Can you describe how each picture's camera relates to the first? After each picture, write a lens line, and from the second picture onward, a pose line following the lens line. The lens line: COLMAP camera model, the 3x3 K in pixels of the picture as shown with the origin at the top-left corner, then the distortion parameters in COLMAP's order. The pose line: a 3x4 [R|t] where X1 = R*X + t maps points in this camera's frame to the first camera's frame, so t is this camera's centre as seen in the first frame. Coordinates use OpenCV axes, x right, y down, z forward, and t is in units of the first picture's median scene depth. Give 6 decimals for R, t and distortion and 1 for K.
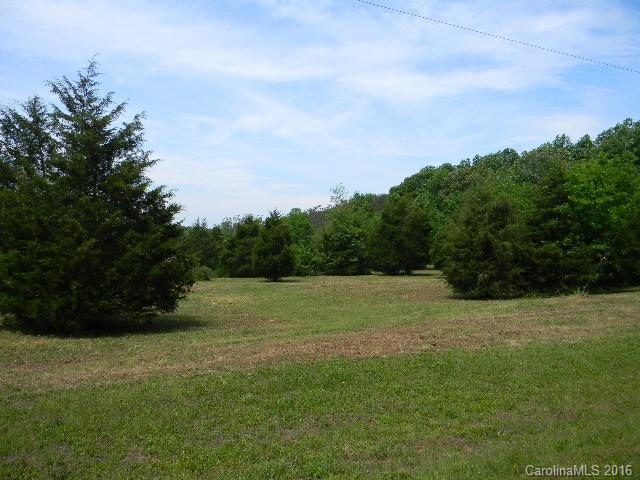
lens RADIAL K [[519.2, 0, 327.0], [0, 519.2, 240.6], [0, 0, 1]] dist [0.033022, 0.000500]
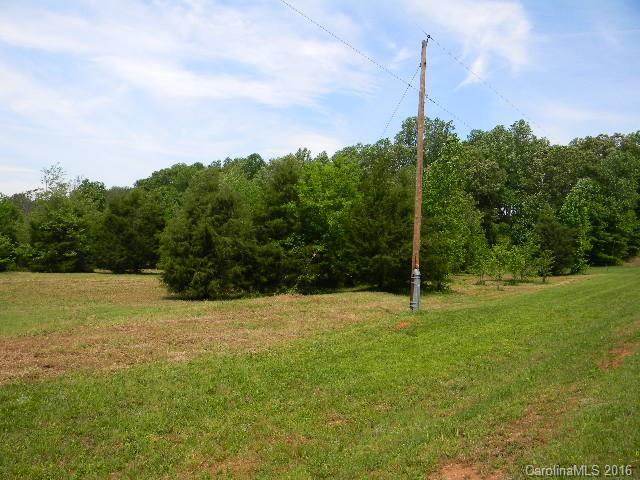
lens RADIAL K [[519.2, 0, 327.0], [0, 519.2, 240.6], [0, 0, 1]] dist [0.033022, 0.000500]
pose [[0.896926, 0.054036, 0.438867, 0.092445], [-0.051900, 0.998510, -0.016872, 0.013601], [-0.439125, -0.007644, 0.898394, 0.092999]]
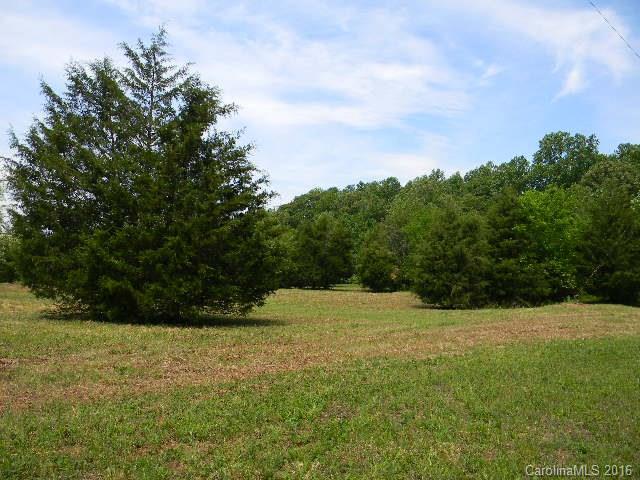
lens RADIAL K [[516.6, 0, 320.0], [0, 516.6, 240.0], [0, 0, 1]] dist [0.005863, -0.003224]
pose [[0.962365, 0.056871, 0.265743, -0.243136], [-0.045820, 0.997815, -0.047609, 0.032235], [-0.267870, 0.033641, 0.962868, 0.045901]]
